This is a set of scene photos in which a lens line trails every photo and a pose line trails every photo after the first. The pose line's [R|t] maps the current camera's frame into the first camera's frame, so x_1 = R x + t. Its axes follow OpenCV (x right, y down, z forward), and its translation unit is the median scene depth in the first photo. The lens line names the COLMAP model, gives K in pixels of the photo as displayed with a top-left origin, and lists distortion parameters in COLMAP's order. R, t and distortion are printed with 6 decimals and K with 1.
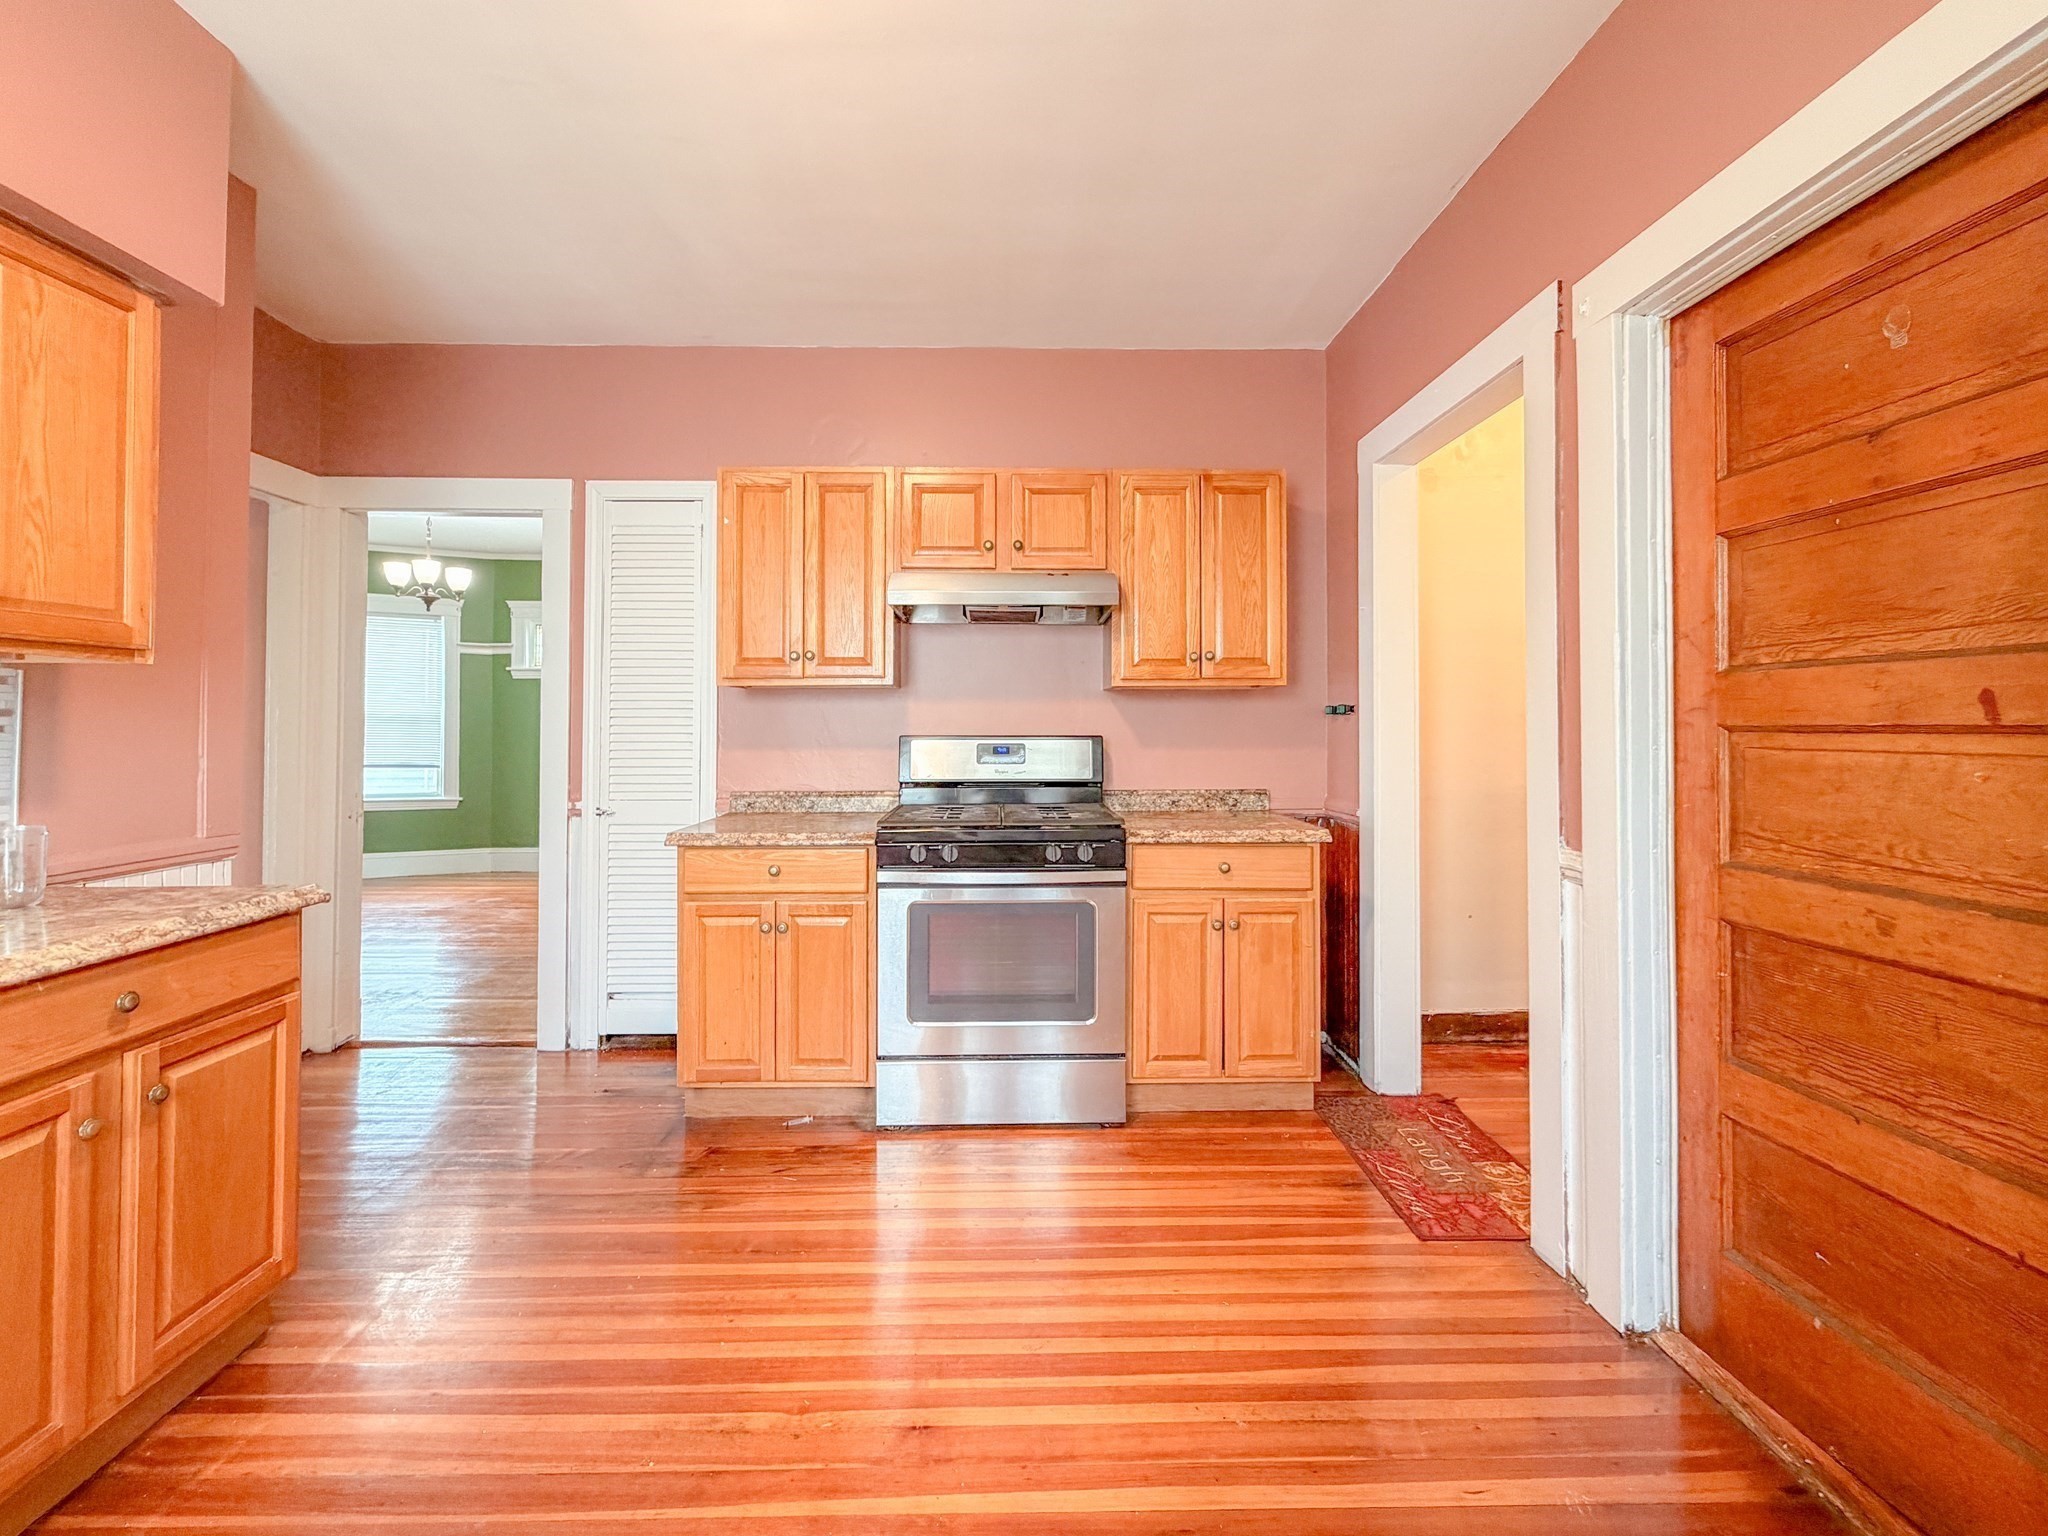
lens RADIAL K [[833.5, 0, 1019.5], [0, 833.5, 715.5], [0, 0, 1]] dist [-0.000729, -0.000350]
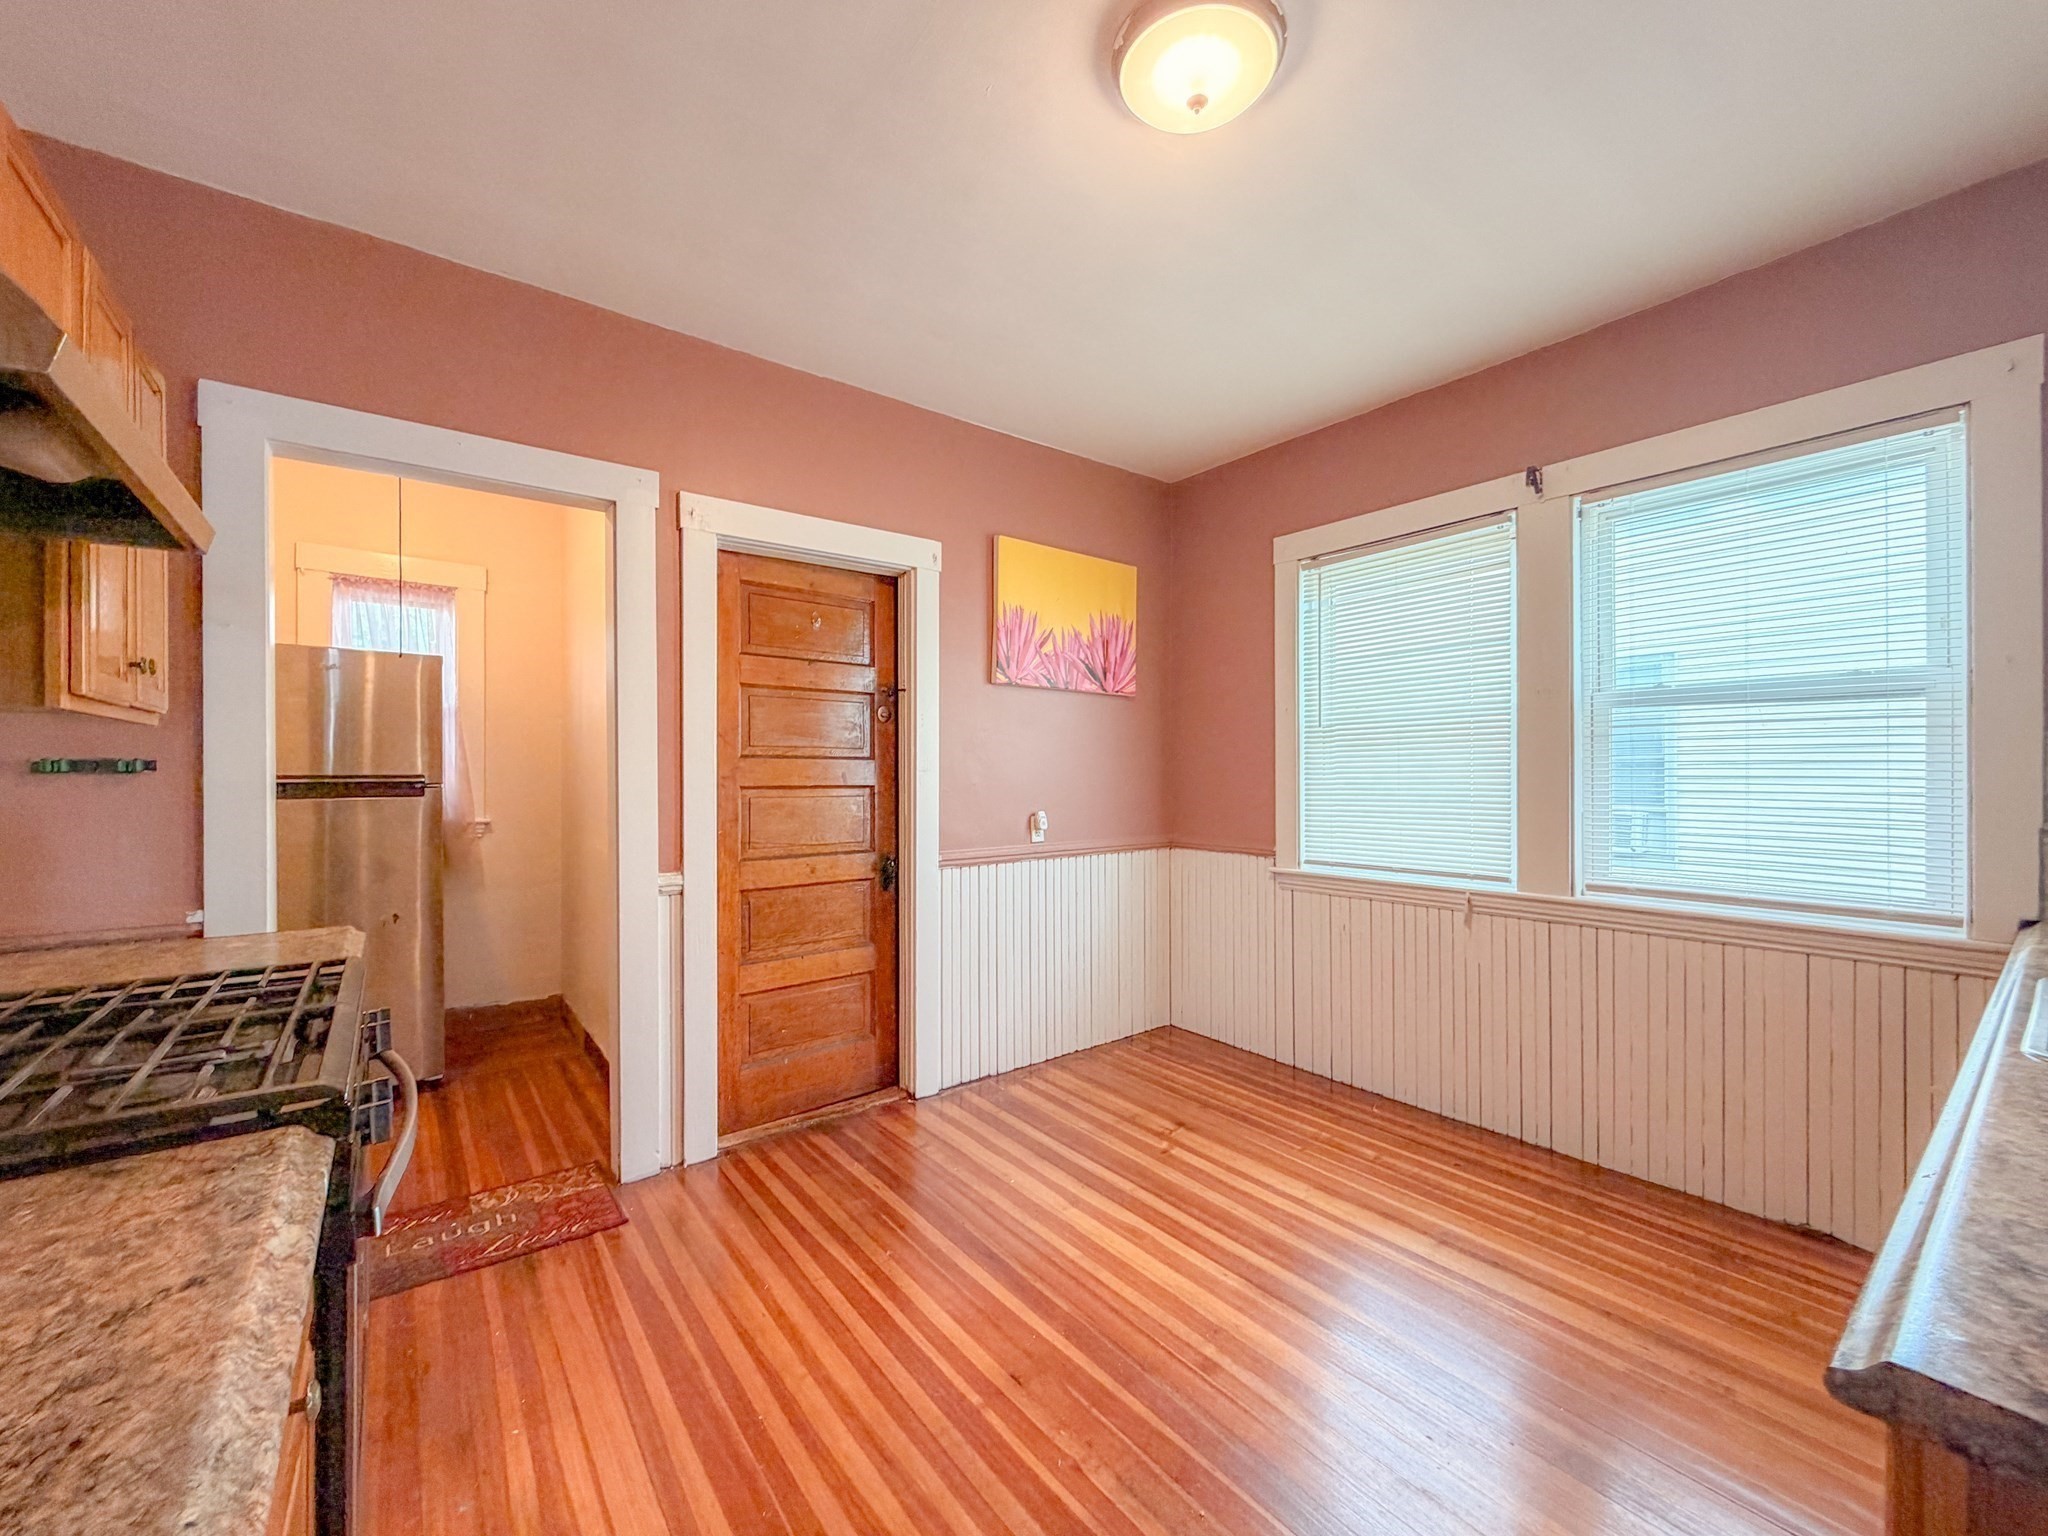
lens RADIAL K [[818.9, 0, 1010.7], [0, 818.9, 774.4], [0, 0, 1]] dist [-0.001087, 0.000052]
pose [[-0.586697, 0.006068, 0.809784, -1.069381], [-0.009828, 0.999845, -0.014613, 0.007179], [-0.809747, -0.016532, -0.586547, 1.713858]]
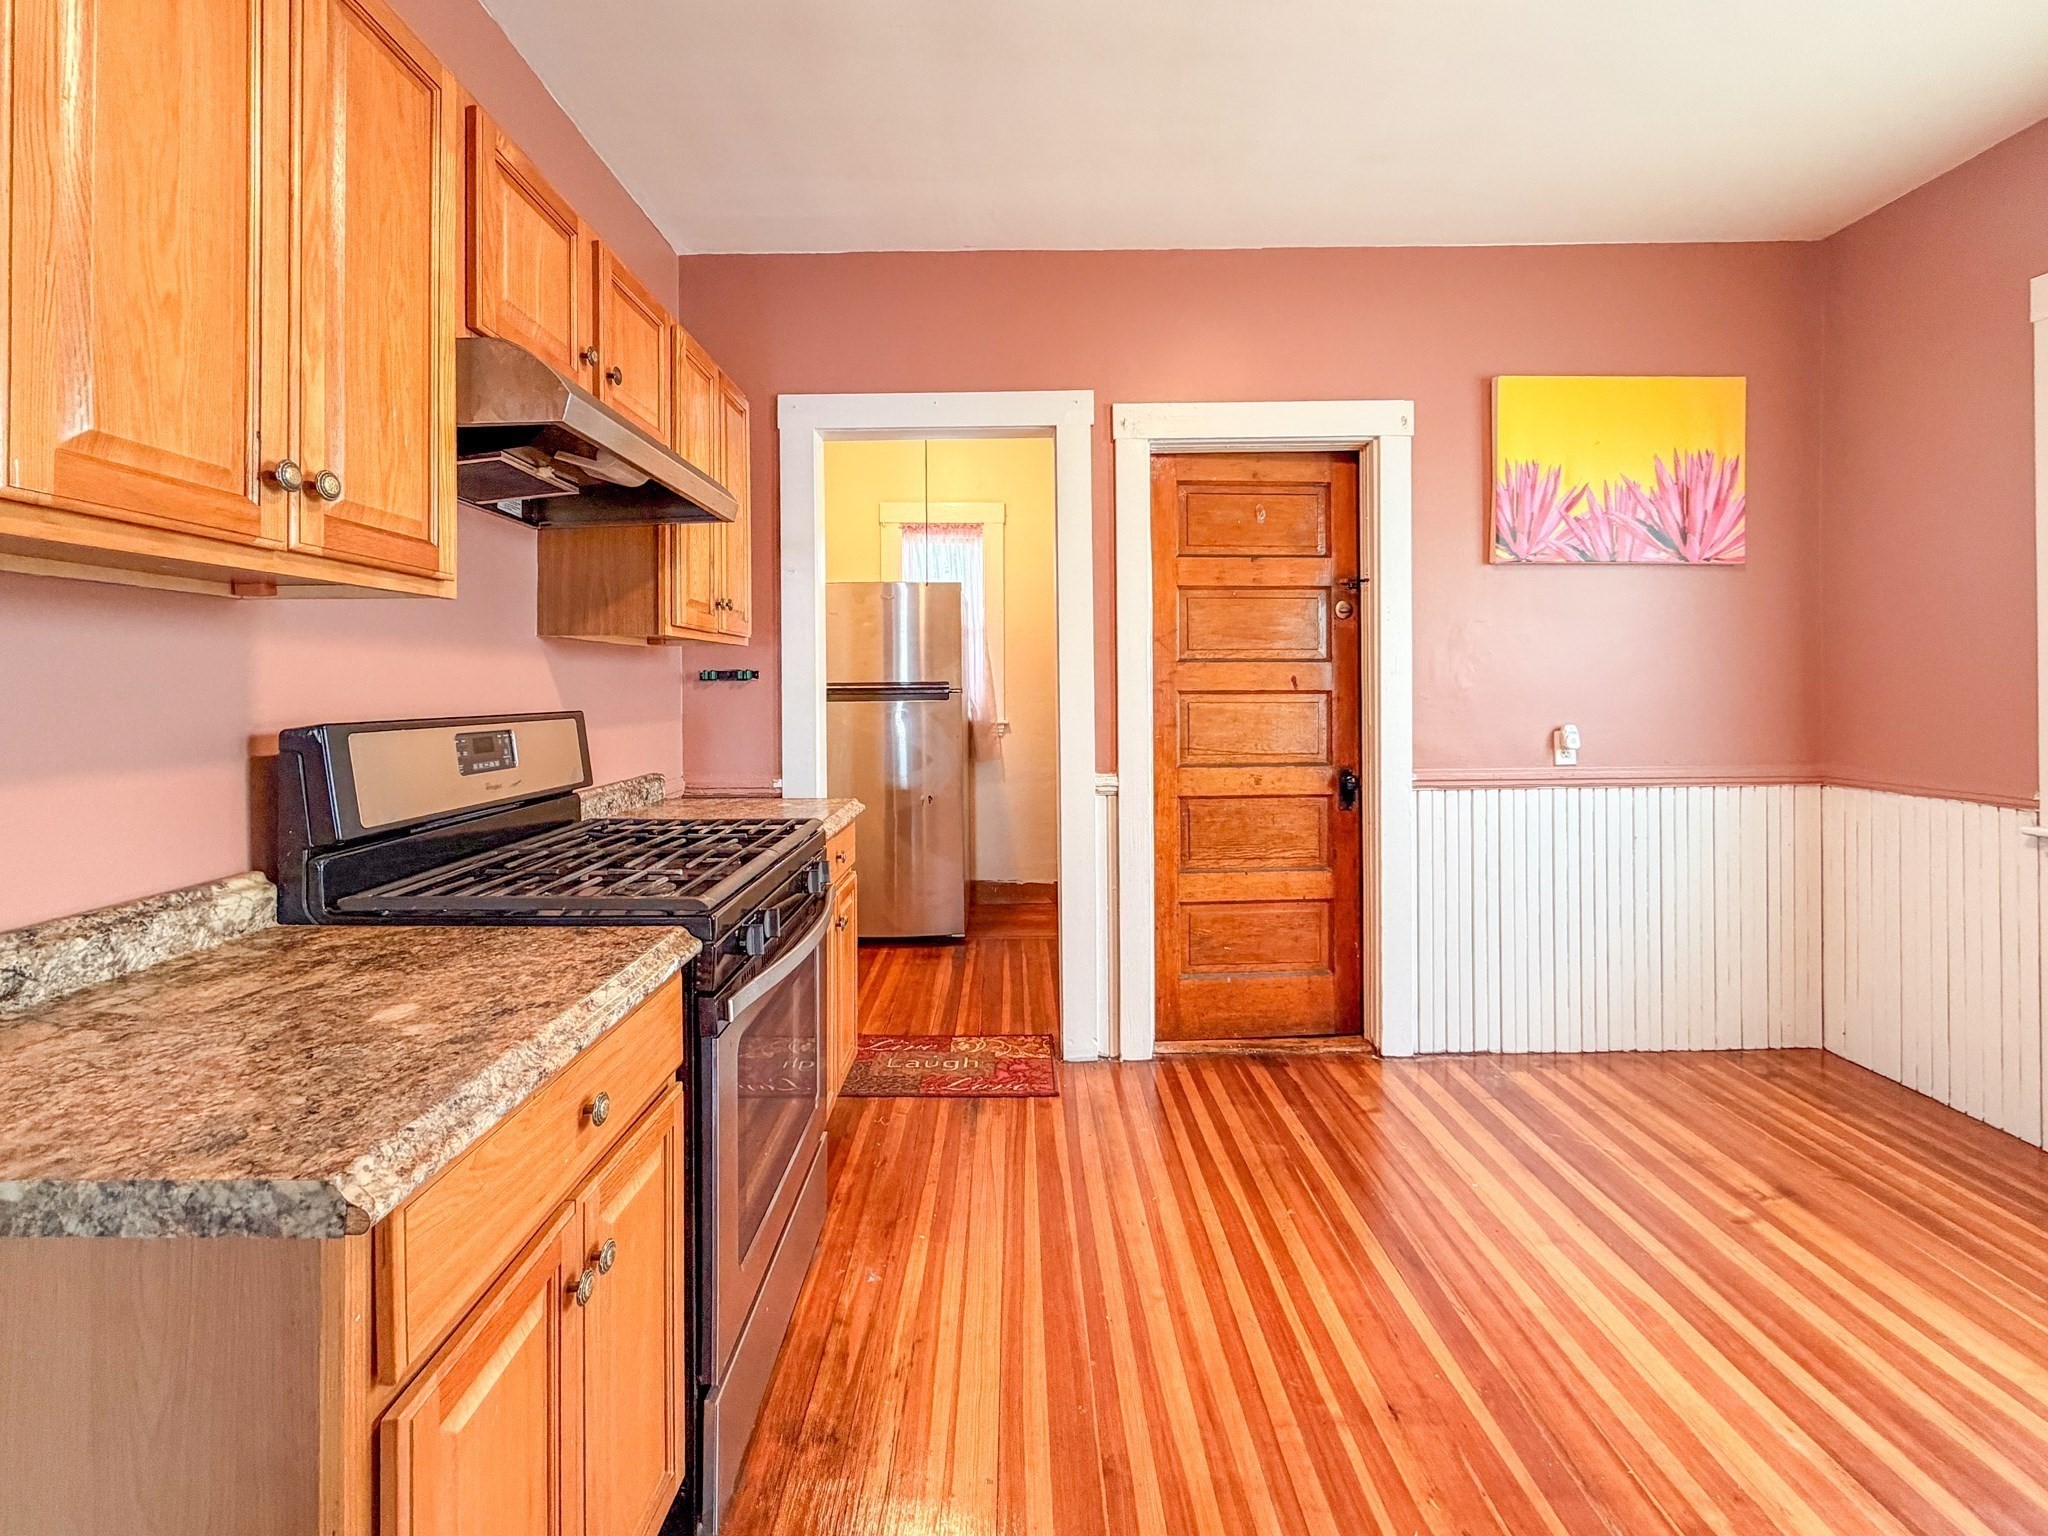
lens RADIAL K [[861.5, 0, 1003.4], [0, 861.5, 685.2], [0, 0, 1]] dist [-0.000953, -0.000531]
pose [[0.026131, 0.005498, 0.999643, -1.142686], [-0.011361, 0.999922, -0.005203, 0.015564], [-0.999594, -0.011221, 0.026192, 1.444826]]
